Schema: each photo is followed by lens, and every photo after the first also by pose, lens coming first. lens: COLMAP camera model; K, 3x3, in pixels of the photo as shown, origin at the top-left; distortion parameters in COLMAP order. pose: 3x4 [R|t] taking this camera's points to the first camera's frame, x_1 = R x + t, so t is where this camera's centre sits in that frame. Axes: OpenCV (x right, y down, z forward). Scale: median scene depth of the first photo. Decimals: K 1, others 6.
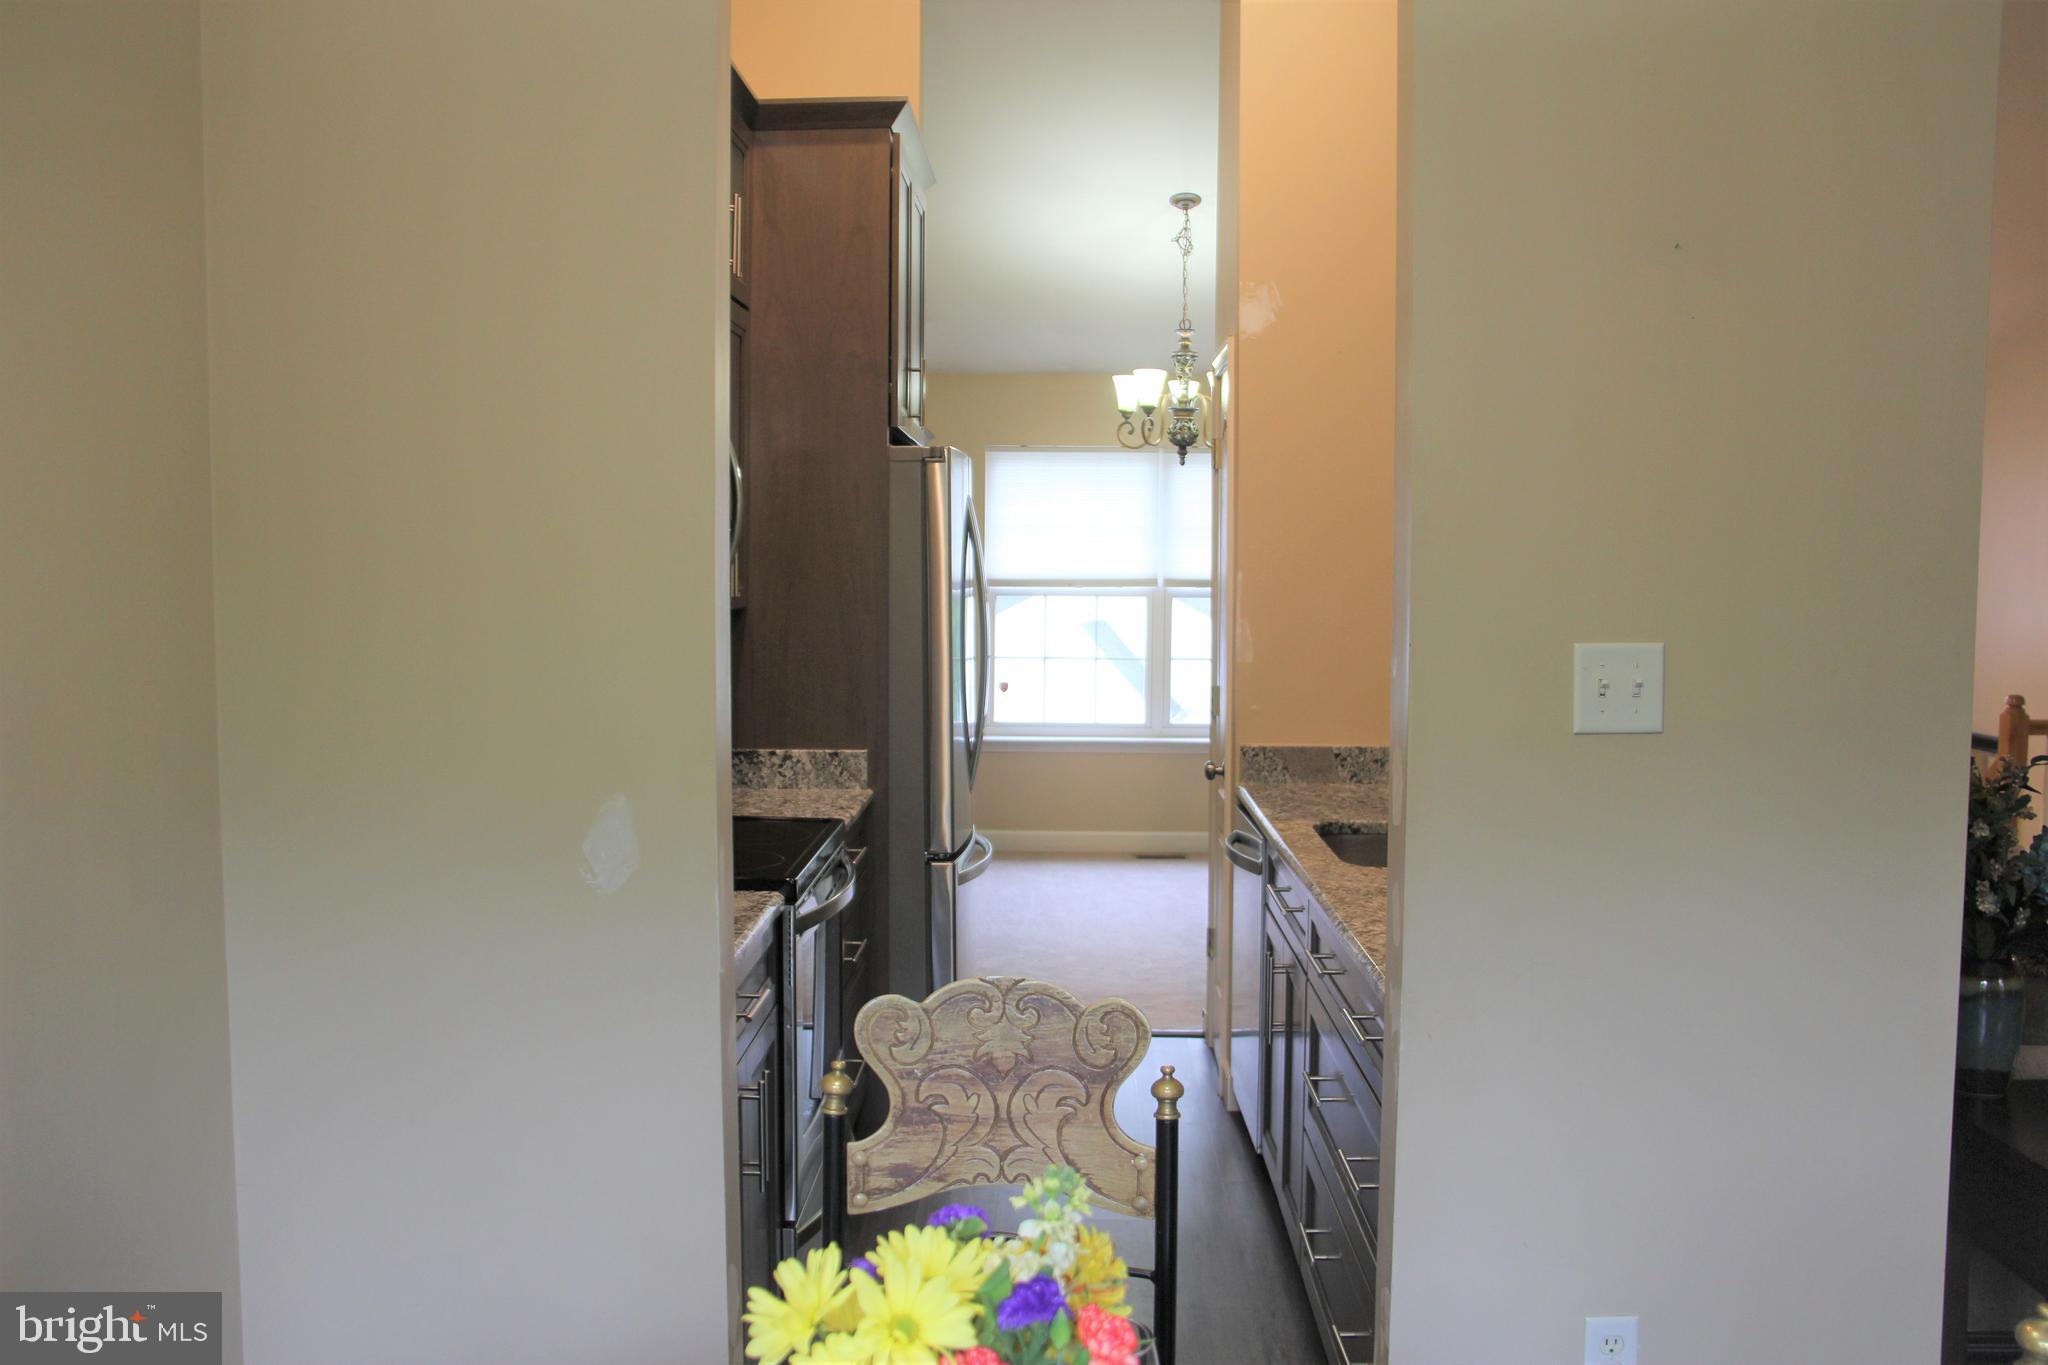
lens RADIAL K [[1849.4, 0, 1045.9], [0, 1849.4, 709.7], [0, 0, 1]] dist [-0.164575, 0.220886]
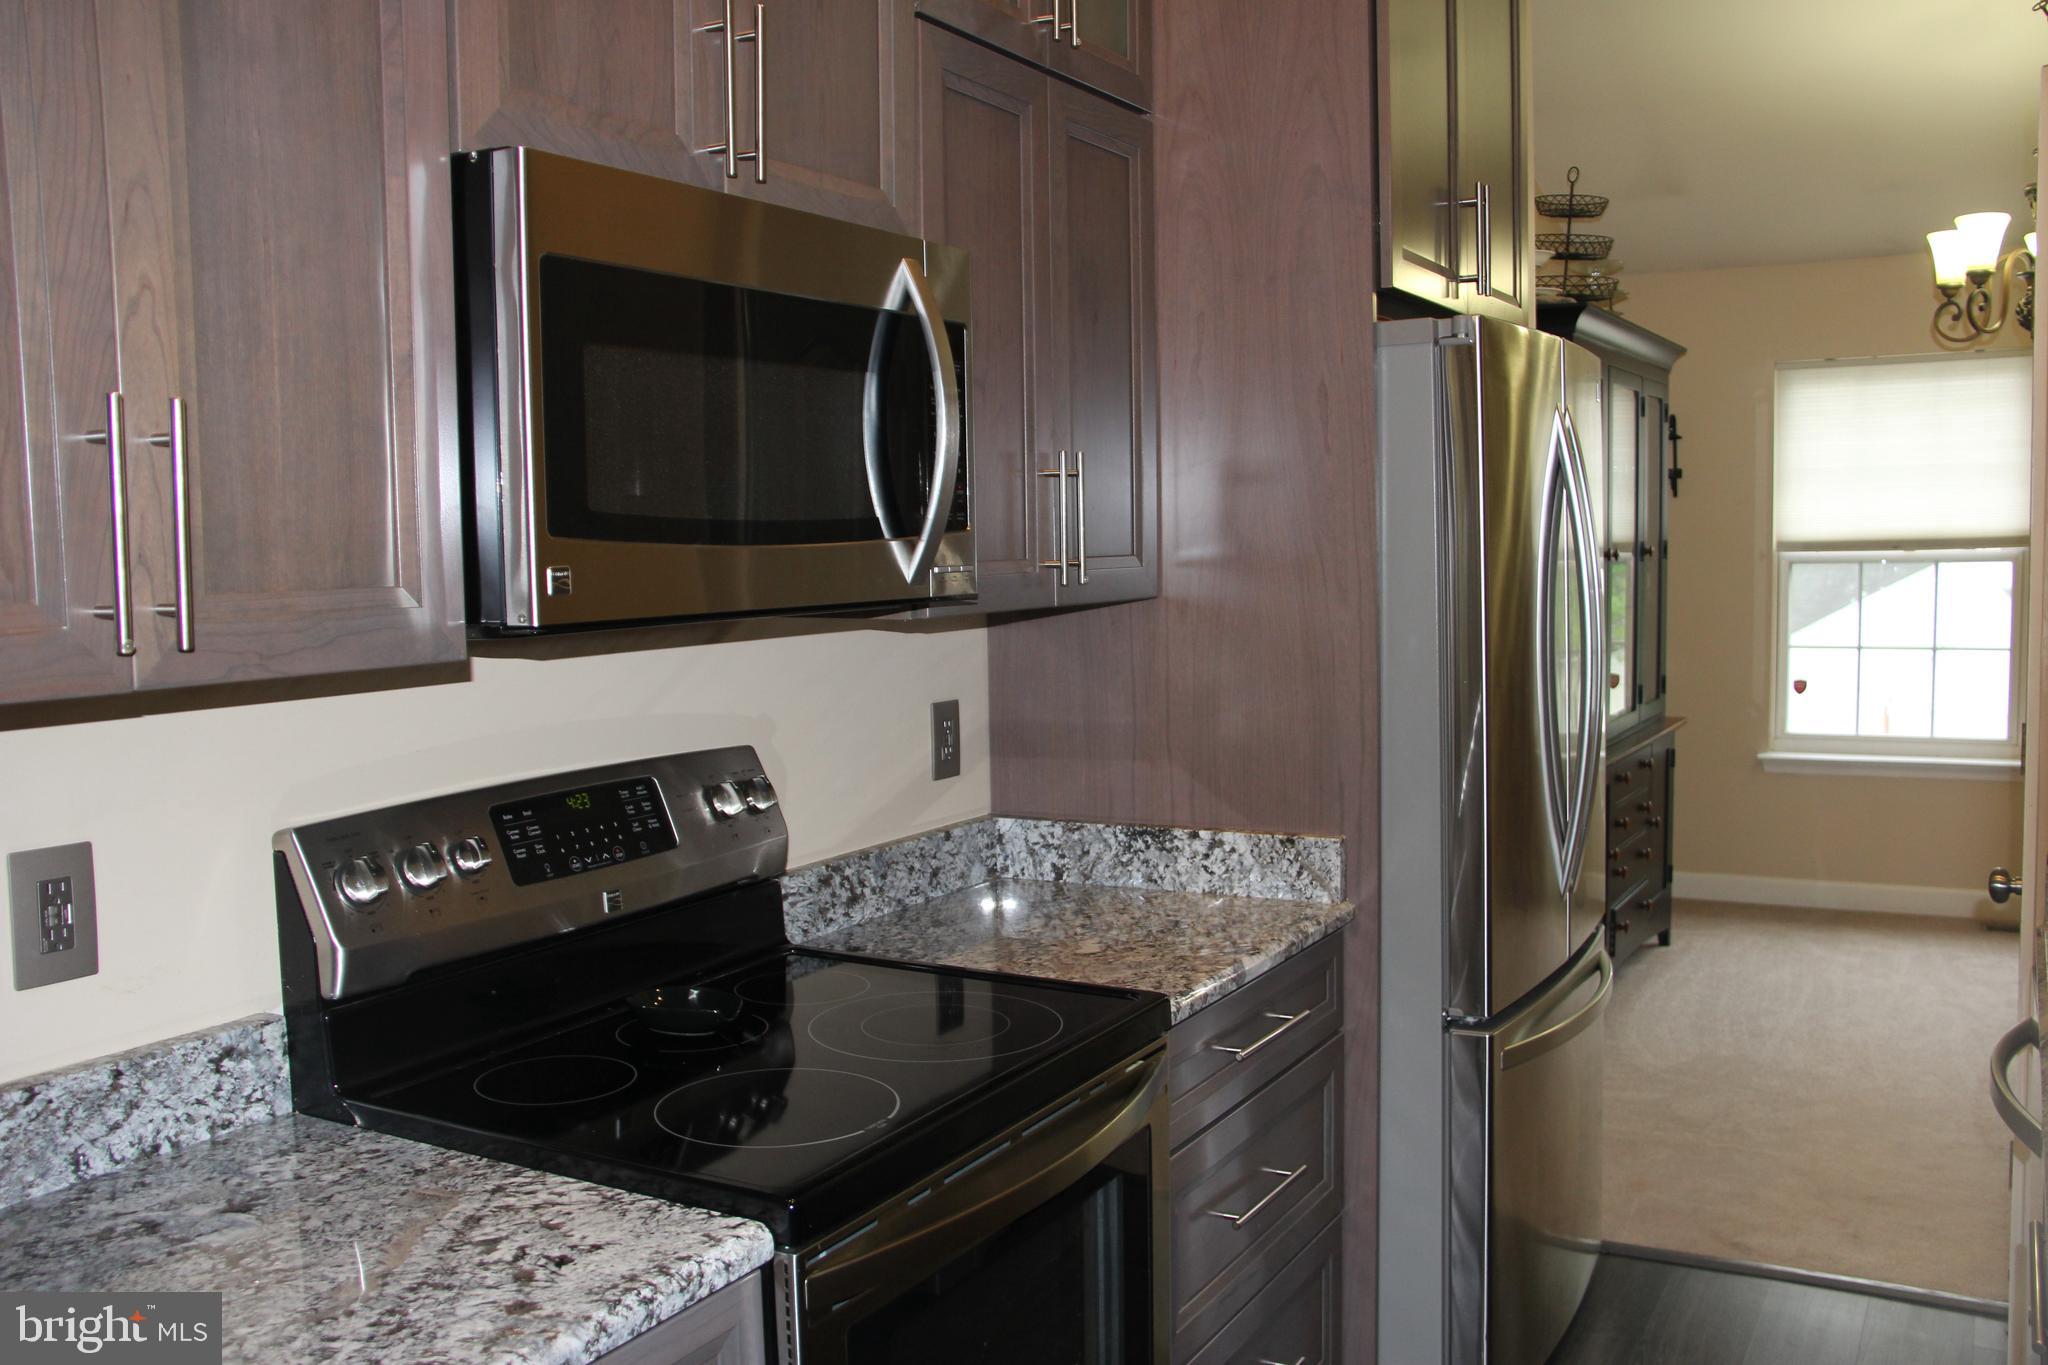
lens RADIAL K [[1849.4, 0, 1045.9], [0, 1849.4, 709.7], [0, 0, 1]] dist [-0.164575, 0.220886]
pose [[0.886499, 0.015466, -0.462471, 0.058737], [-0.007305, 0.999784, 0.019432, -0.019073], [0.462672, -0.013848, 0.886421, 0.278277]]
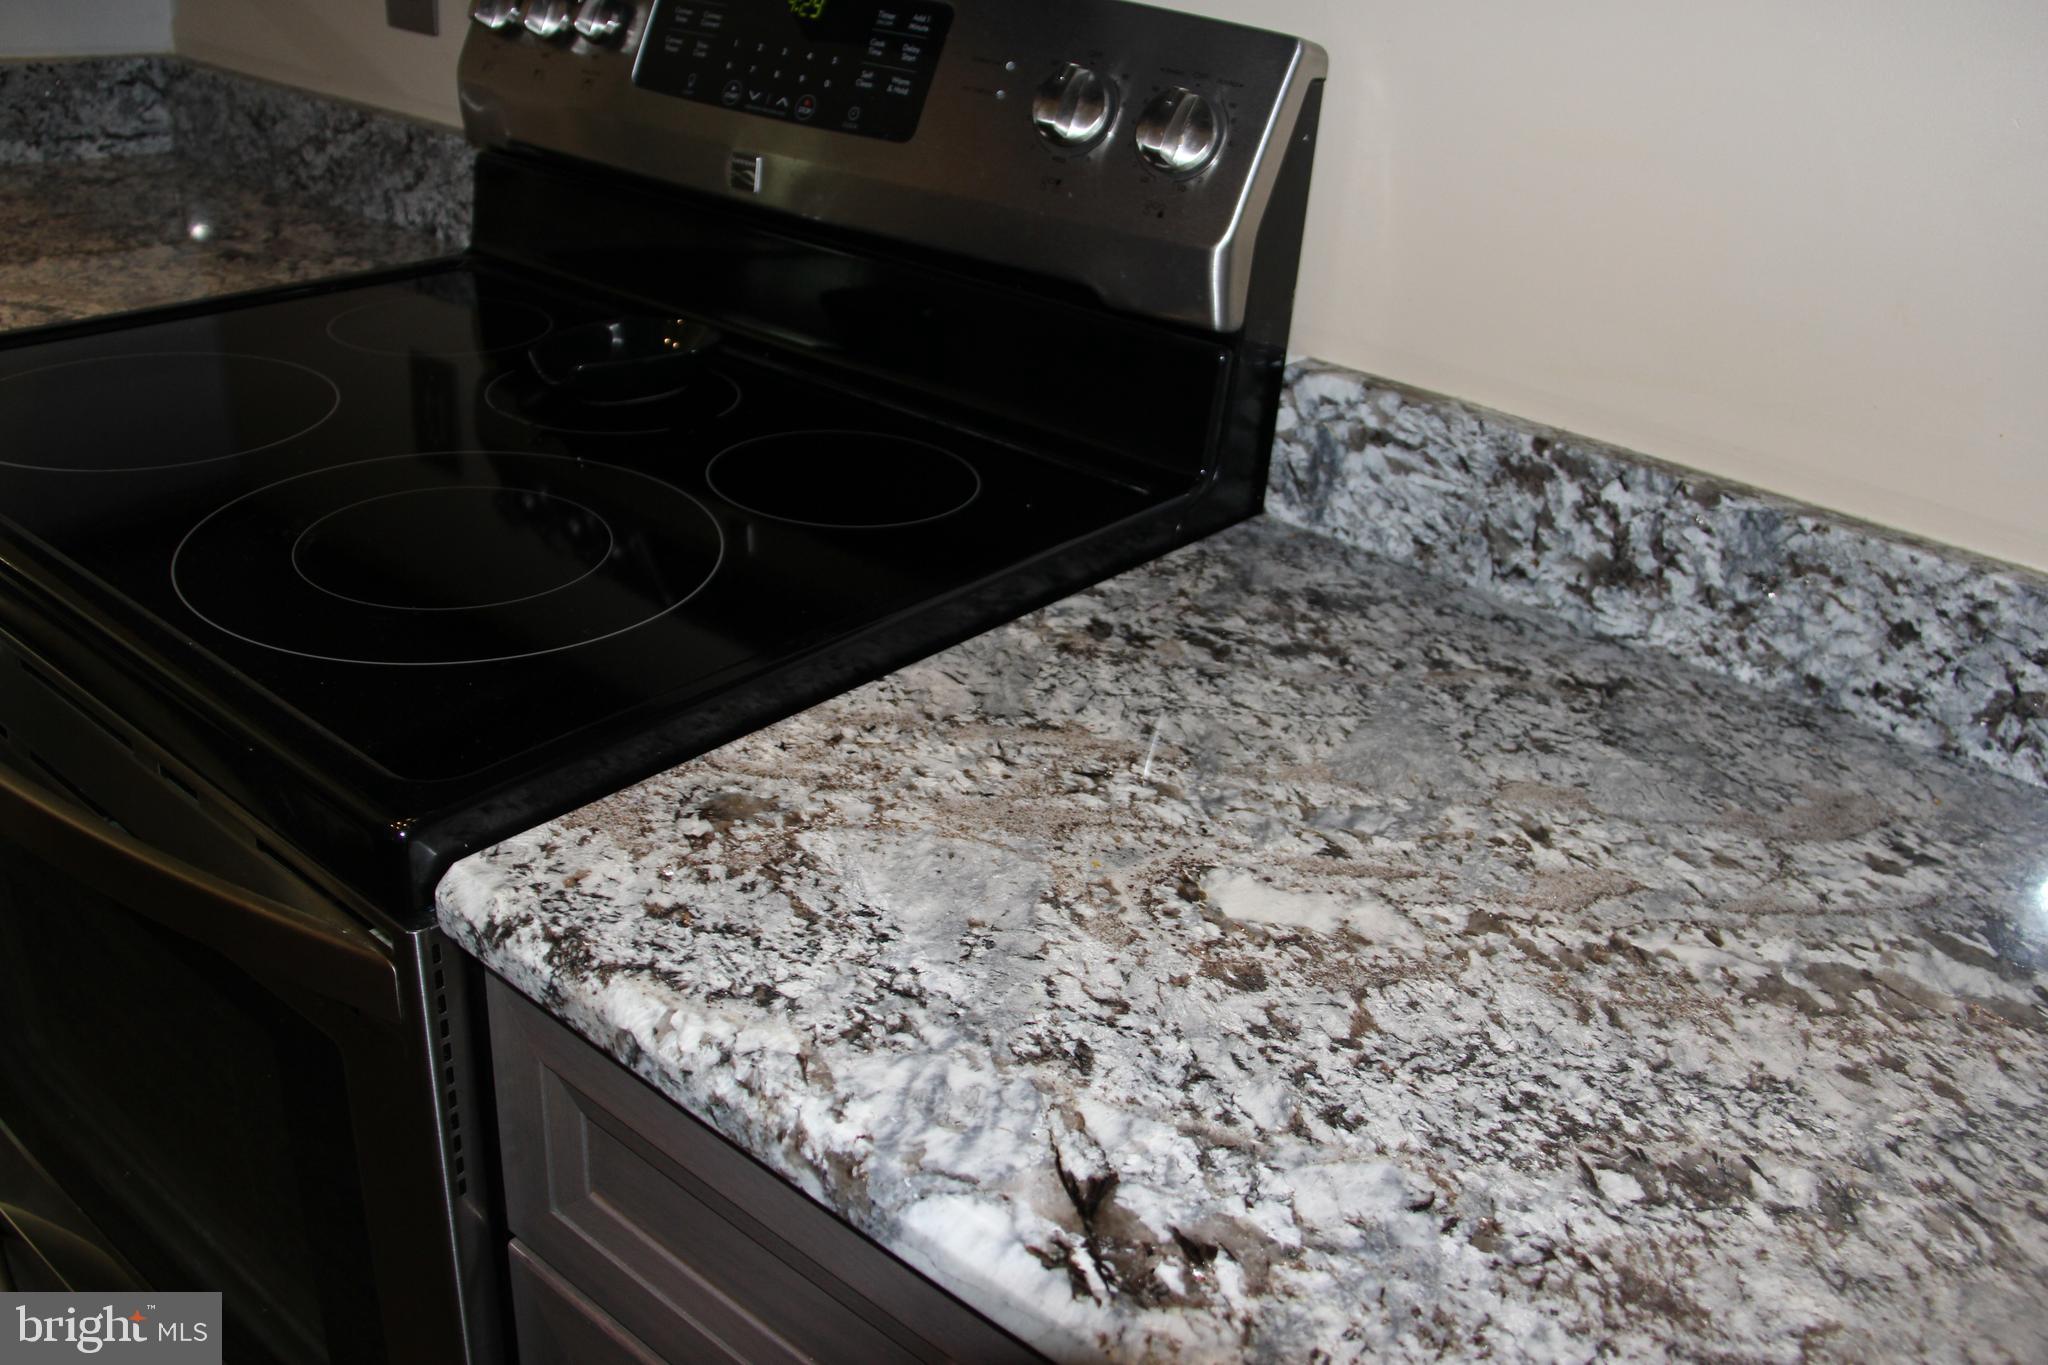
lens RADIAL K [[1698.2, 0, 1037.2], [0, 1698.2, 708.8], [0, 0, 1]] dist [-0.189144, 0.162866]
pose [[-0.591199, 0.306686, -0.745941, -0.029517], [-0.163359, 0.860177, 0.483124, -0.019385], [0.789809, 0.407479, -0.458436, 0.657547]]
